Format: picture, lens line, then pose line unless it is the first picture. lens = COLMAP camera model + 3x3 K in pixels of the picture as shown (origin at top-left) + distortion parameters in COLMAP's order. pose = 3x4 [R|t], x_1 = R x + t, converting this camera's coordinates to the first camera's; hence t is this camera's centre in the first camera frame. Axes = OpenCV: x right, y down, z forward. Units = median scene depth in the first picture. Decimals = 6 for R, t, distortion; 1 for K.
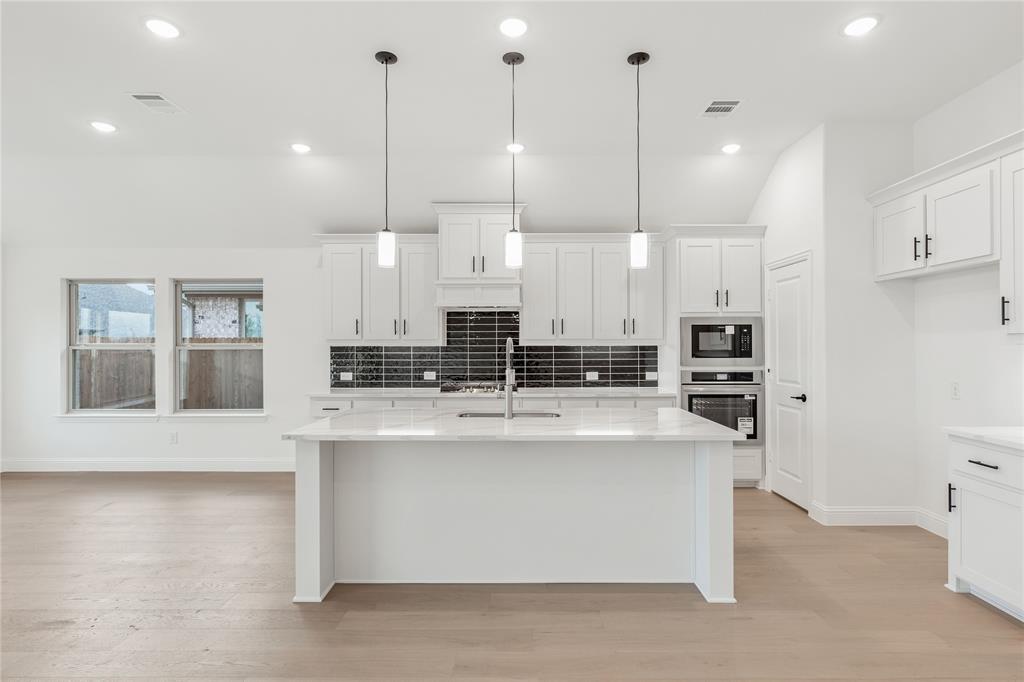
lens RADIAL K [[511.6, 0, 518.6], [0, 511.6, 342.0], [0, 0, 1]] dist [0.000895, -0.001176]
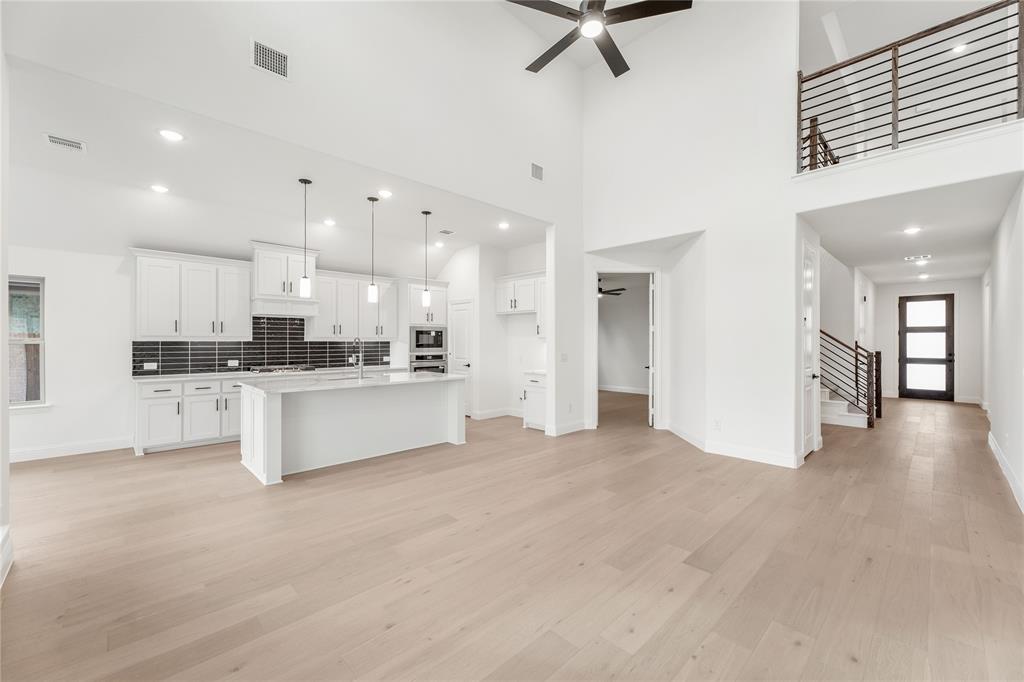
lens RADIAL K [[416.8, 0, 517.2], [0, 416.8, 342.3], [0, 0, 1]] dist [0.001593, -0.000109]
pose [[0.711141, 0.001125, 0.703048, -0.415584], [-0.007991, 0.999947, 0.006483, -0.002176], [-0.703004, -0.010228, 0.711112, -0.313731]]
